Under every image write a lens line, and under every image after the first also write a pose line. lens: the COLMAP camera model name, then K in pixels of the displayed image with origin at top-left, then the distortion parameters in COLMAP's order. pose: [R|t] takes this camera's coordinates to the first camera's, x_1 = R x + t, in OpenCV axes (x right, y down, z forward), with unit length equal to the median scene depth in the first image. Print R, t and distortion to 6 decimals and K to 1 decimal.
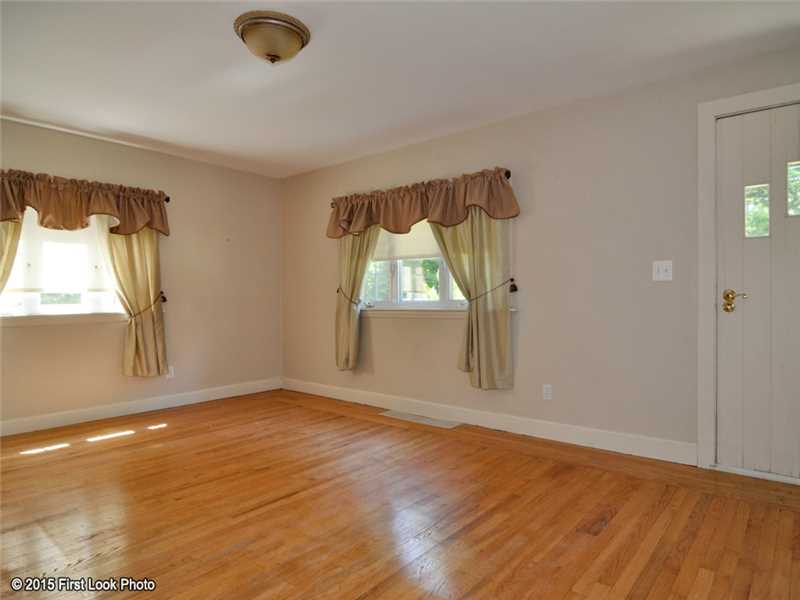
lens RADIAL K [[473.5, 0, 419.0], [0, 473.5, 302.9], [0, 0, 1]] dist [-0.023723, -0.000178]
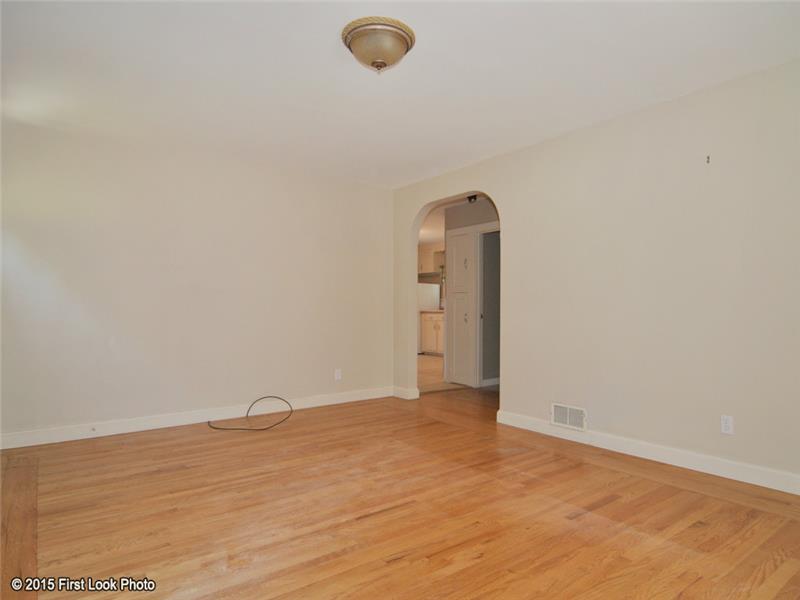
lens RADIAL K [[473.5, 0, 419.0], [0, 473.5, 302.9], [0, 0, 1]] dist [-0.023723, -0.000178]
pose [[-0.974620, 0.007637, 0.223736, -0.533835], [0.007077, 0.999969, -0.003304, -0.022951], [-0.223755, -0.001636, -0.974644, 1.699284]]
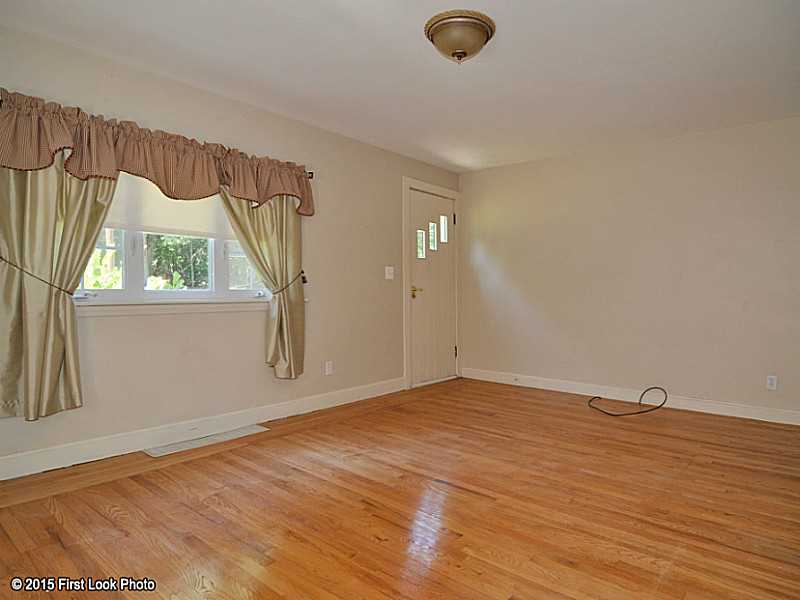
lens RADIAL K [[481.5, 0, 425.2], [0, 481.5, 295.8], [0, 0, 1]] dist [-0.022771, -0.000893]
pose [[0.013632, -0.000666, 0.999907, -1.151990], [0.004976, 0.999987, 0.000598, 0.007598], [-0.999895, 0.004968, 0.013635, 0.906904]]
